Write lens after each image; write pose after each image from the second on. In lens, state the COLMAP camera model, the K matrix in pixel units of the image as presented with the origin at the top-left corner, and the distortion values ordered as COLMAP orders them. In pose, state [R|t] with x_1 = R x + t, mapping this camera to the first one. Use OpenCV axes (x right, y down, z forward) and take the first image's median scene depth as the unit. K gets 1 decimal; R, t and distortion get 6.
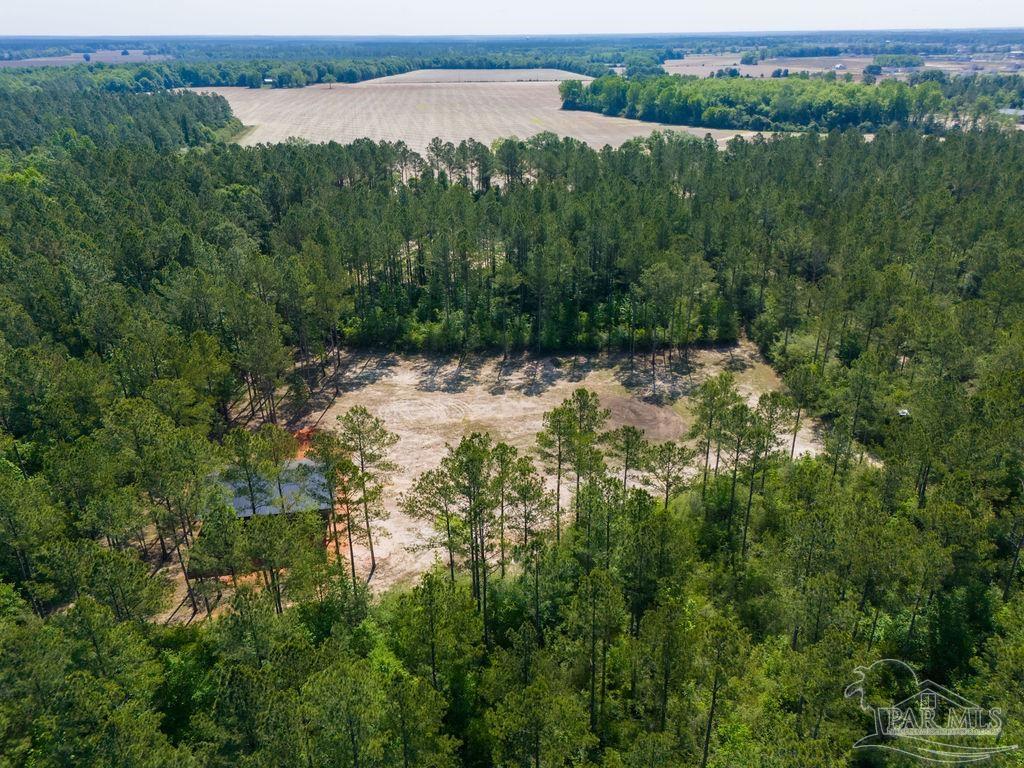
lens RADIAL K [[752.4, 0, 519.0], [0, 752.4, 380.7], [0, 0, 1]] dist [0.064425, -0.052814]
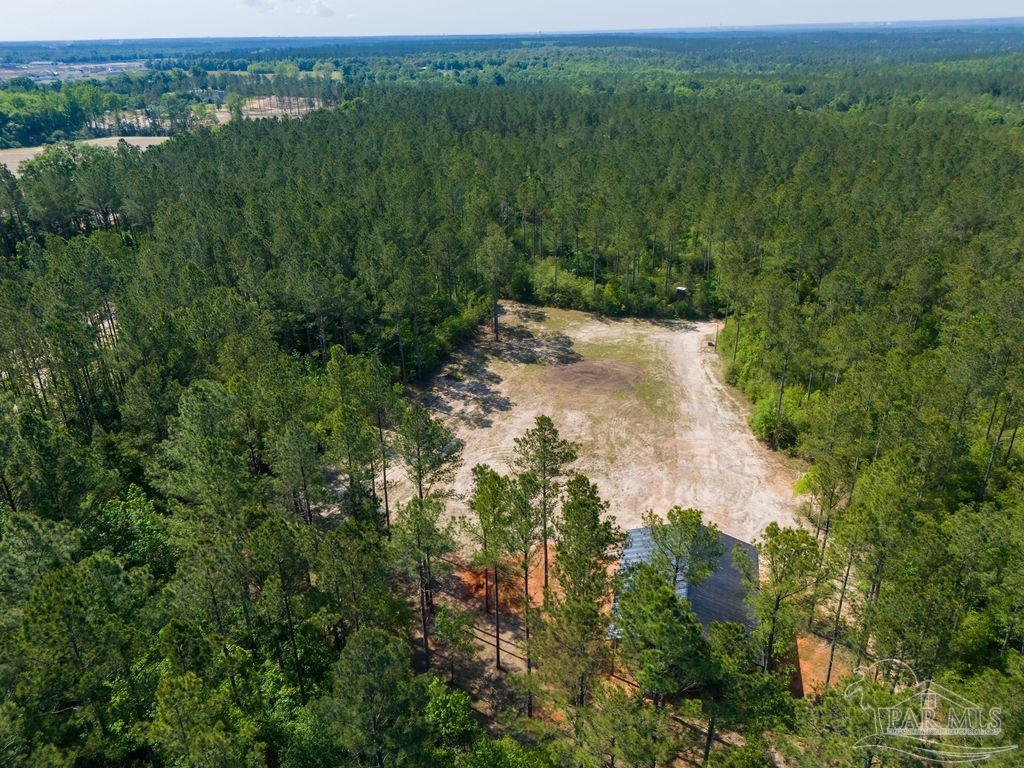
lens RADIAL K [[752.4, 0, 513.5], [0, 752.4, 386.7], [0, 0, 1]] dist [0.064425, -0.052814]
pose [[0.400203, -0.388600, 0.829957, -0.615754], [0.398577, 0.889310, 0.224198, -0.173398], [-0.825212, 0.241077, 0.510791, 0.484015]]
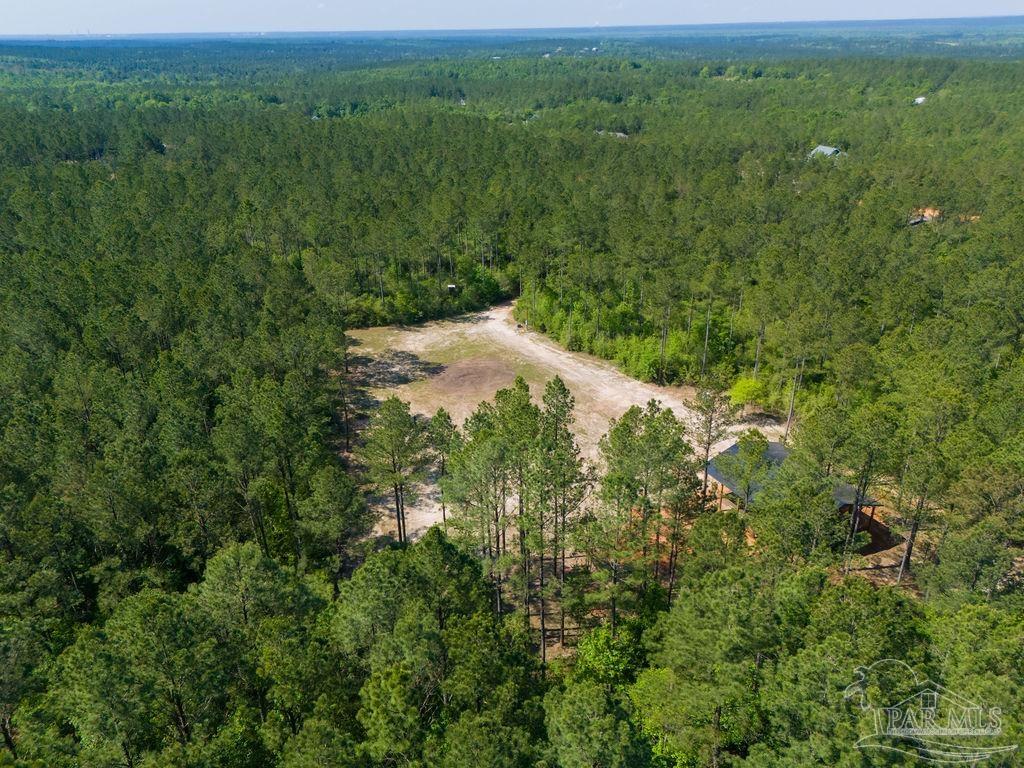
lens RADIAL K [[752.4, 0, 518.6], [0, 752.4, 389.6], [0, 0, 1]] dist [0.064425, -0.052814]
pose [[-0.296098, -0.398527, 0.868045, -0.659047], [0.417980, 0.763099, 0.492923, -0.358442], [-0.858847, 0.508779, -0.059376, 0.853809]]
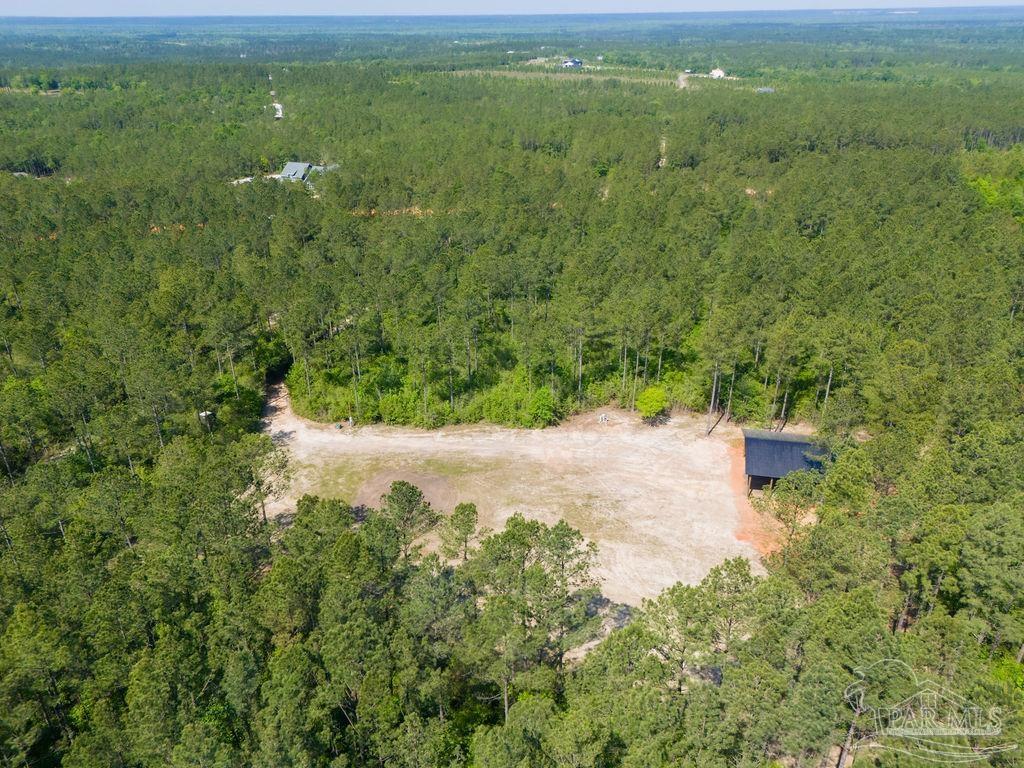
lens RADIAL K [[752.4, 0, 507.8], [0, 752.4, 378.7], [0, 0, 1]] dist [0.064425, -0.052814]
pose [[-0.924543, -0.149222, 0.350646, -0.203323], [0.175425, 0.650195, 0.739238, -0.560459], [-0.338299, 0.744969, -0.574956, 1.141497]]
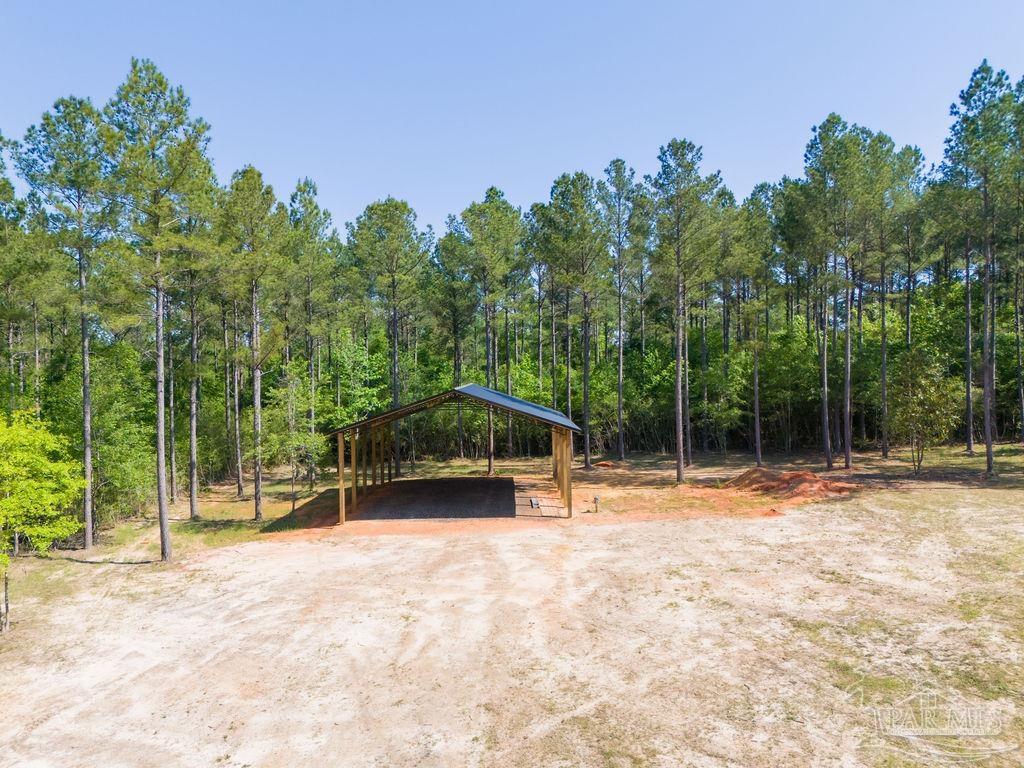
lens RADIAL K [[752.4, 0, 512.9], [0, 752.4, 387.7], [0, 0, 1]] dist [0.064425, -0.052814]
pose [[-0.161604, 0.029697, -0.986409, 0.085158], [-0.395541, 0.913797, 0.092313, 0.041752], [0.904119, 0.405083, -0.135927, 0.725932]]
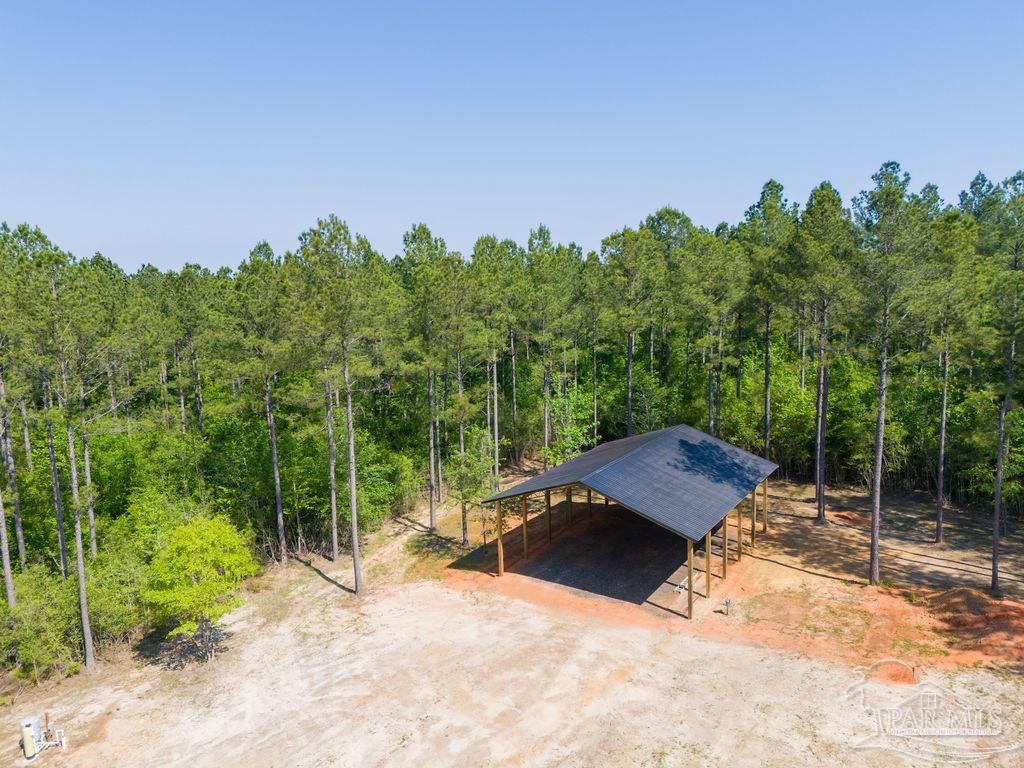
lens RADIAL K [[752.4, 0, 511.6], [0, 752.4, 385.0], [0, 0, 1]] dist [0.064425, -0.052814]
pose [[-0.667658, 0.138975, -0.731381, 0.047855], [-0.277367, 0.865255, 0.417614, -0.064257], [0.690869, 0.481684, -0.539147, 0.787124]]
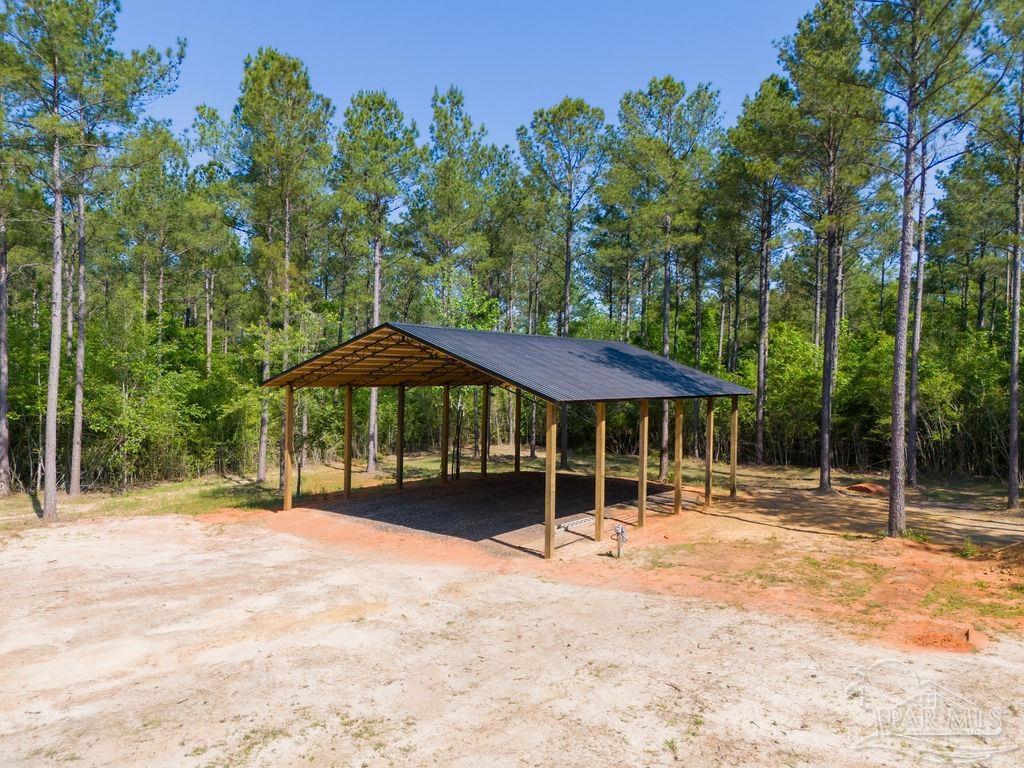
lens RADIAL K [[752.4, 0, 511.8], [0, 752.4, 385.8], [0, 0, 1]] dist [0.064425, -0.052814]
pose [[-0.713709, 0.004359, -0.700429, -0.069898], [-0.307268, 0.896679, 0.318674, 0.026021], [0.629449, 0.442659, -0.638628, 0.799904]]
